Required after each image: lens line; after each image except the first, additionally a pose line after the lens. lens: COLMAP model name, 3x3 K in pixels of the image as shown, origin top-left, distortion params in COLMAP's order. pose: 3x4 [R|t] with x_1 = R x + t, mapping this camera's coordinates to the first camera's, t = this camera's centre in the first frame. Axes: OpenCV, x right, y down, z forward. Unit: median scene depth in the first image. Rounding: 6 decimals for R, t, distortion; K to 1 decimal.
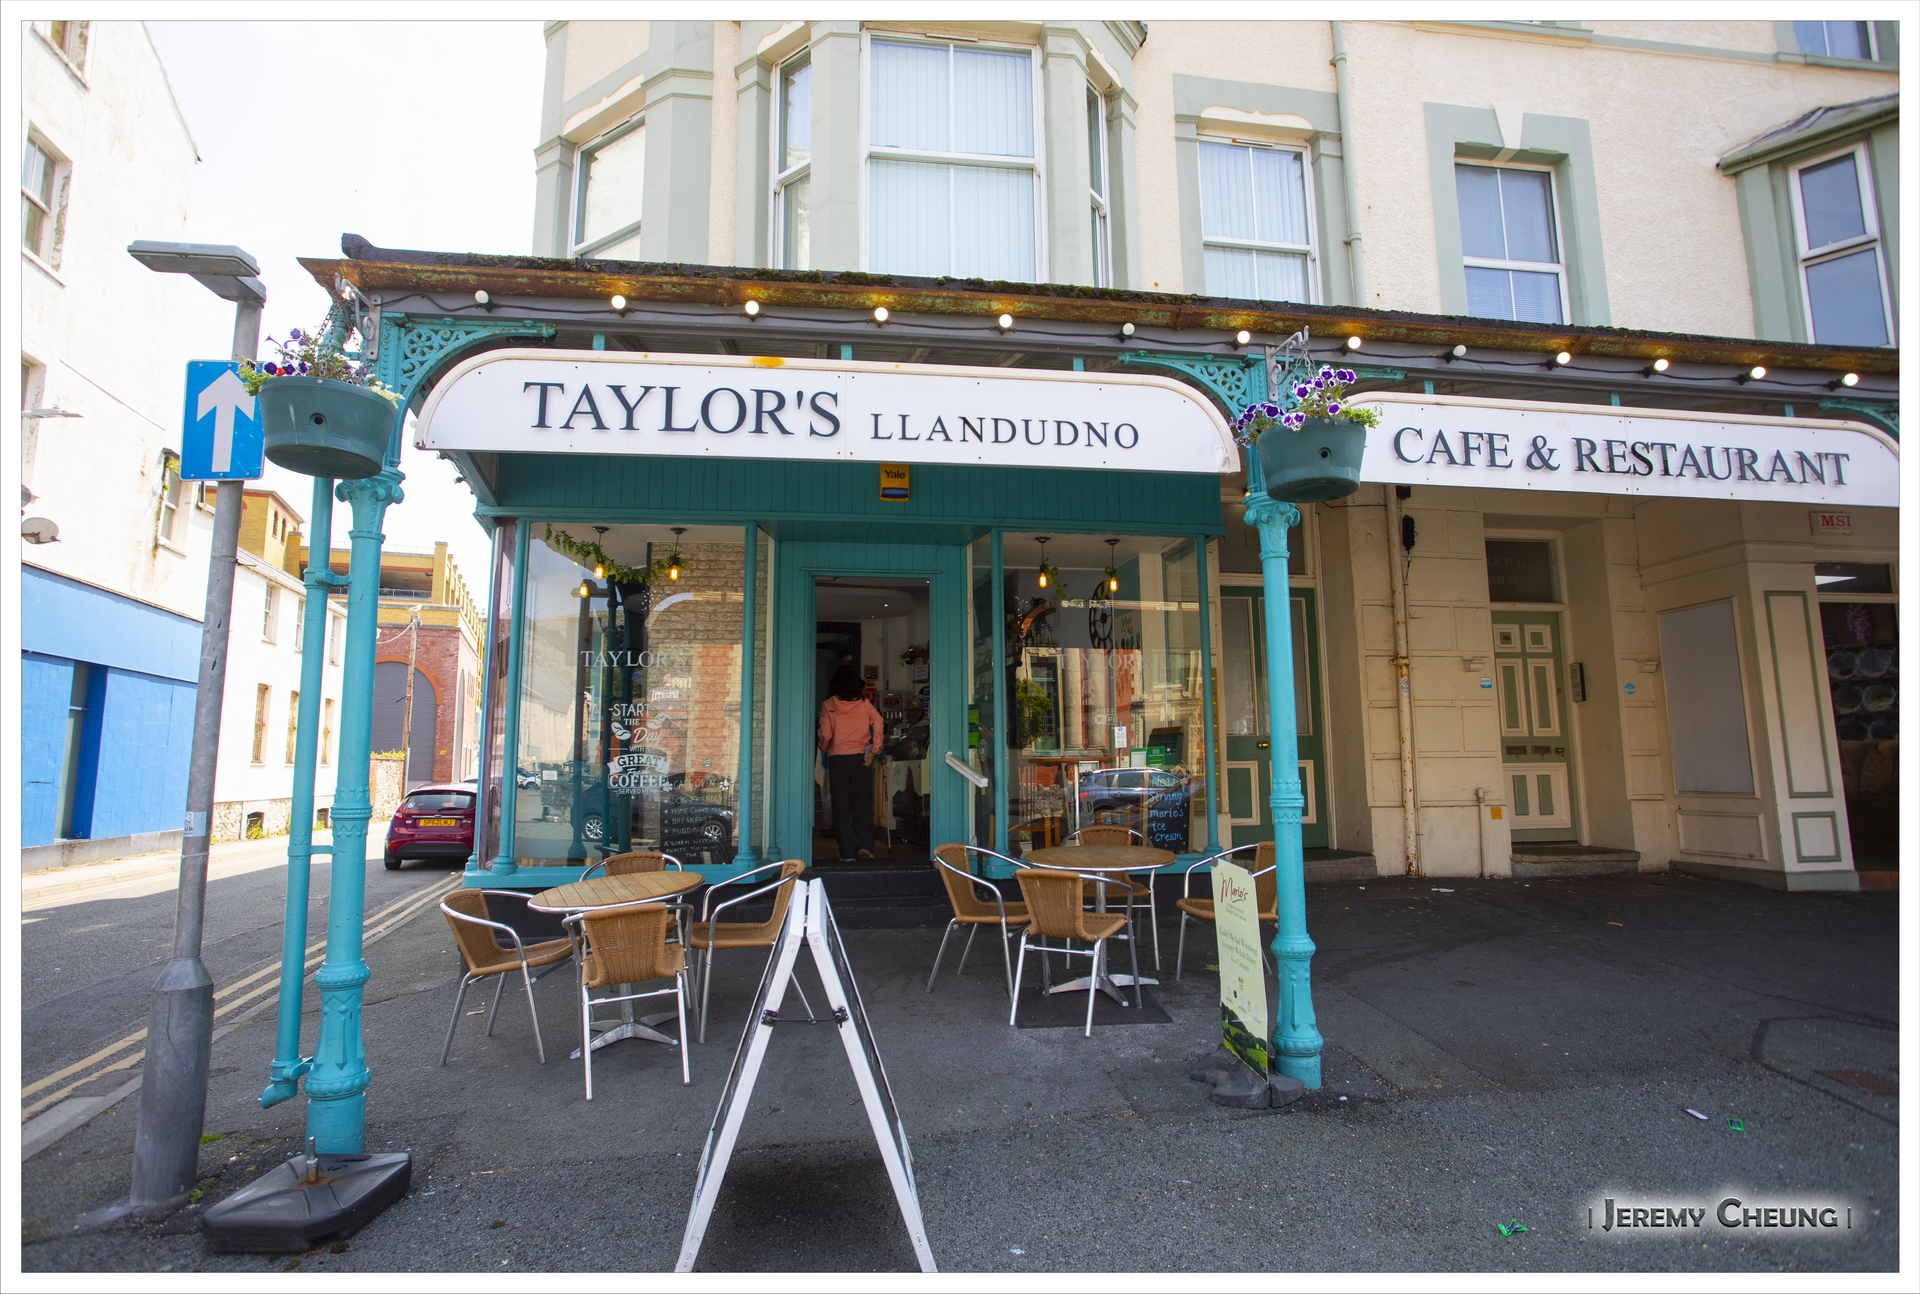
lens RADIAL K [[1006.6, 0, 952.2], [0, 1006.6, 641.9], [0, 0, 1]] dist [-0.019479, 0.001955]
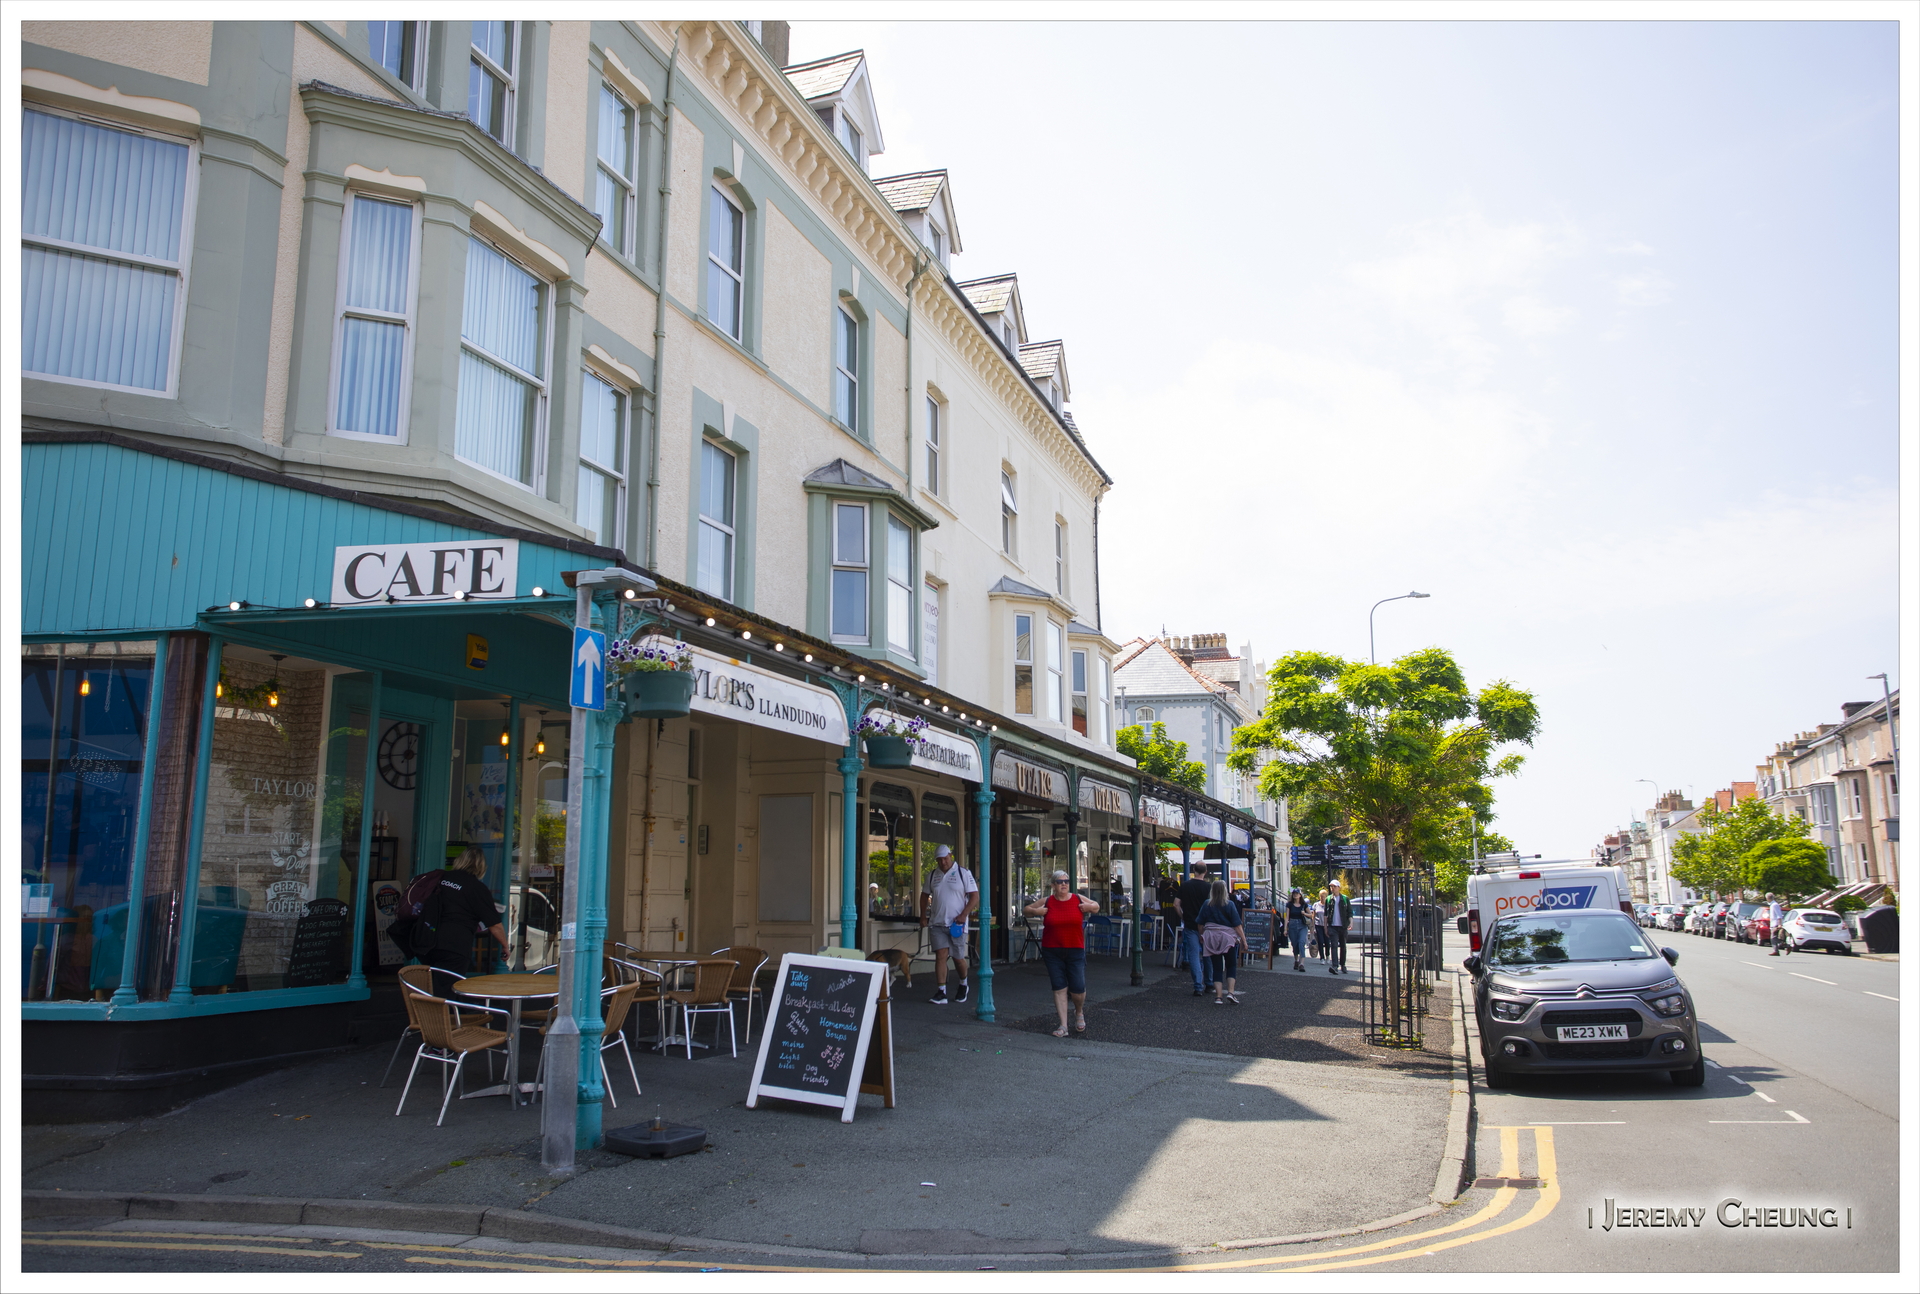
lens RADIAL K [[1433.4, 0, 964.8], [0, 1433.4, 649.9], [0, 0, 1]] dist [0.041699, -0.006453]
pose [[0.463725, 0.166318, 0.870228, -1.048772], [-0.129199, 0.984417, -0.119294, -0.028854], [-0.876508, -0.057113, 0.477987, -0.250960]]
